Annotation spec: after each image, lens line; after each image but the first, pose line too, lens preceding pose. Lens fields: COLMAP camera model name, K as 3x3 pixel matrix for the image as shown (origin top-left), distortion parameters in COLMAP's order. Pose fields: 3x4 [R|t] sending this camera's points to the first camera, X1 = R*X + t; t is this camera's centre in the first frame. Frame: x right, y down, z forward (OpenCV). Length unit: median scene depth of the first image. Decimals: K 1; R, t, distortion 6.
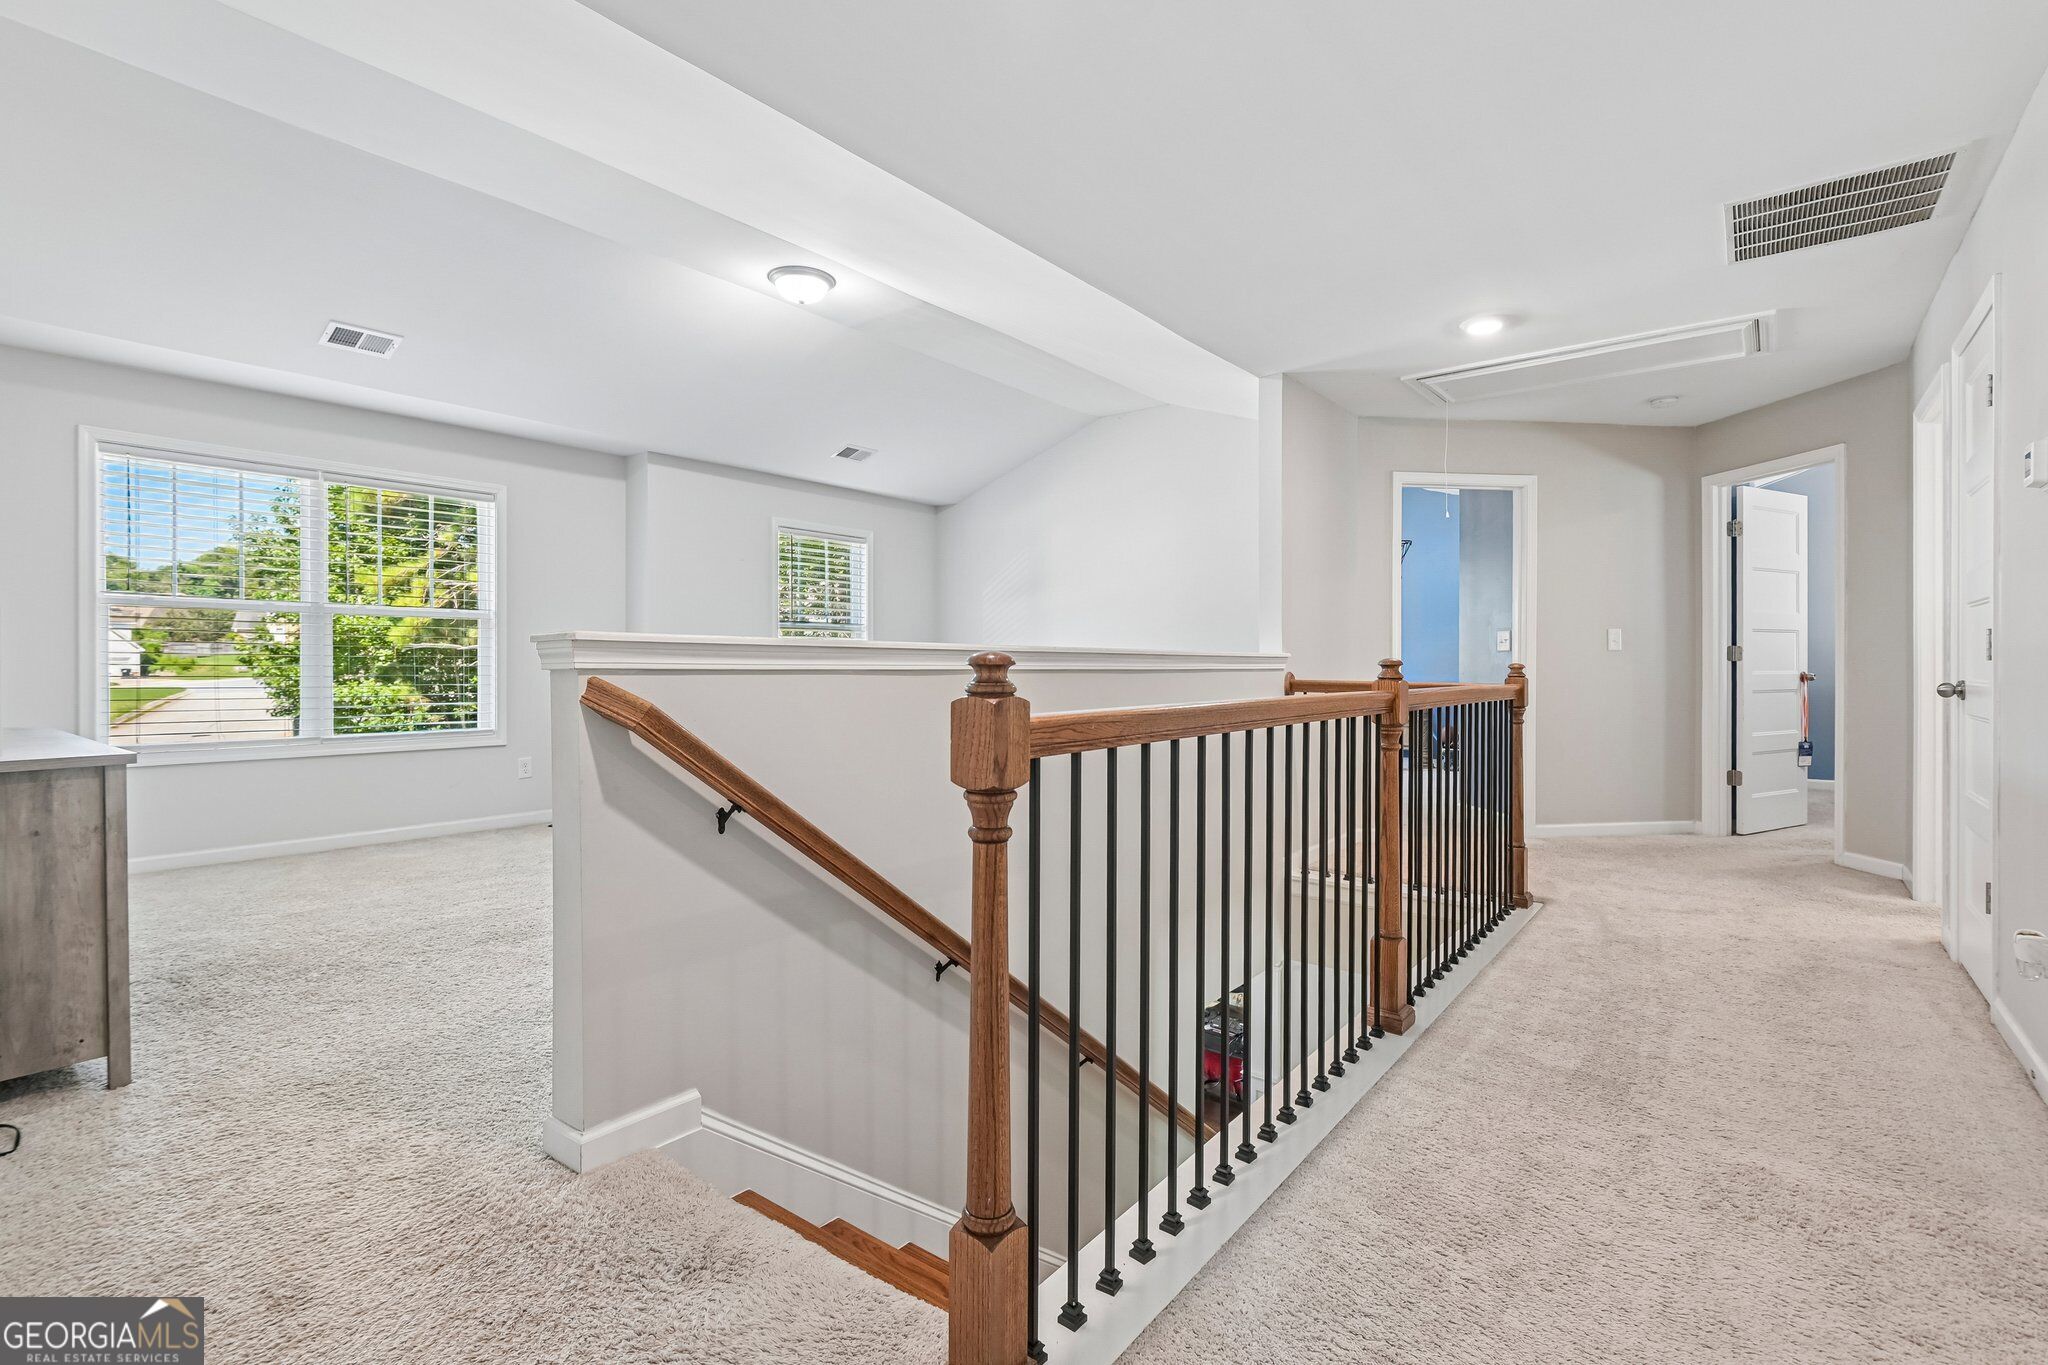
lens RADIAL K [[941.5, 0, 1025.0], [0, 941.5, 675.6], [0, 0, 1]] dist [-0.012467, 0.000230]
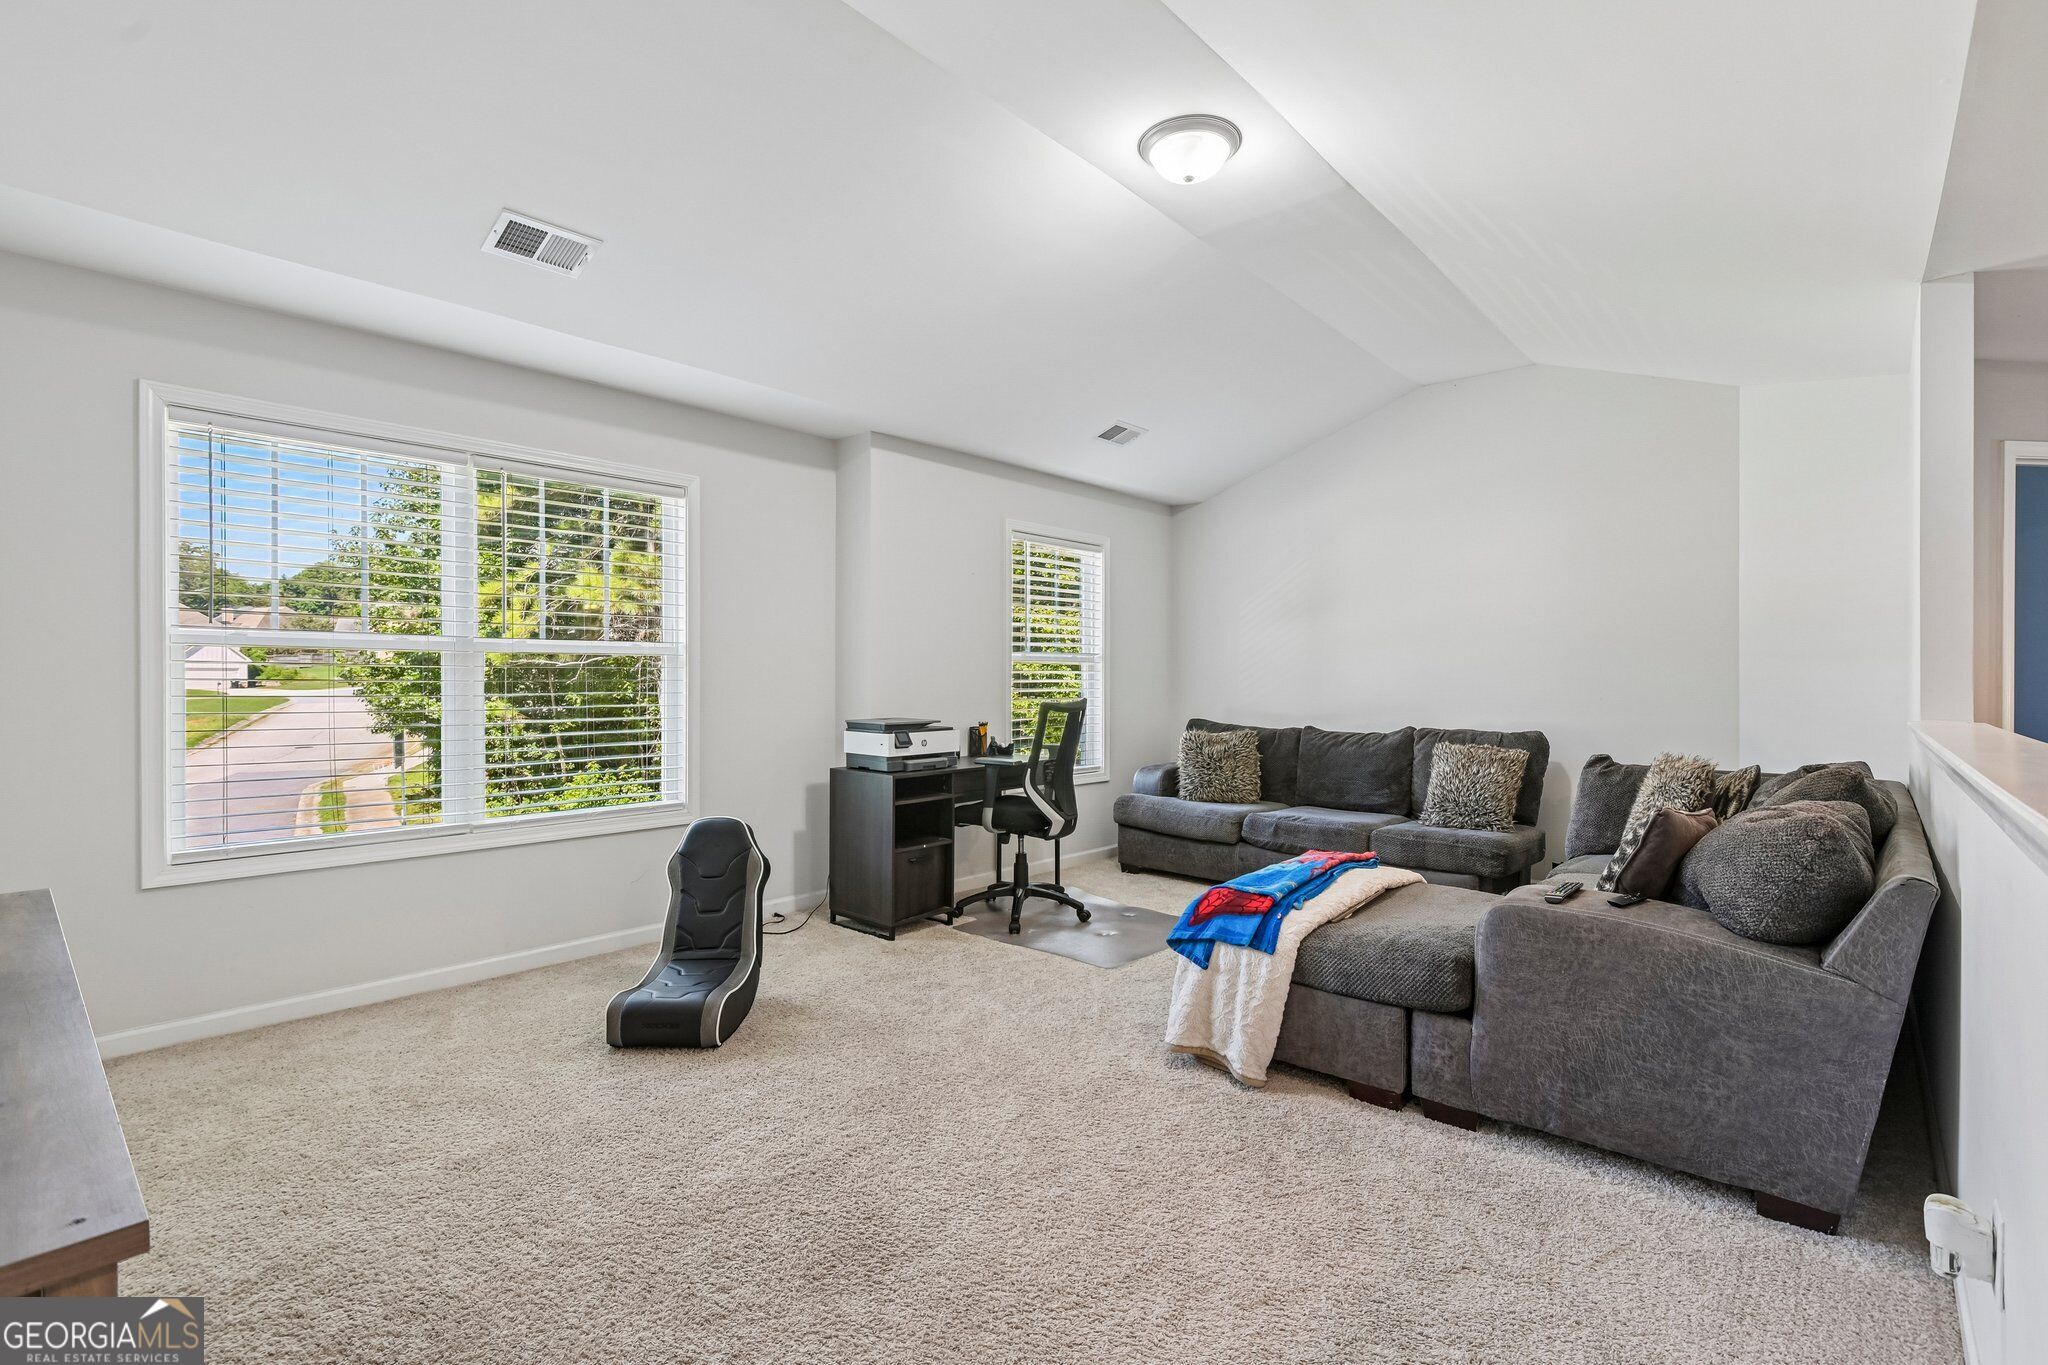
lens RADIAL K [[941.5, 0, 1023.9], [0, 941.5, 687.1], [0, 0, 1]] dist [-0.012467, 0.000230]
pose [[0.997765, 0.003341, -0.066739, -0.222385], [-0.003343, 0.999994, 0.000078, -0.032305], [0.066739, 0.000145, 0.997770, 0.246956]]
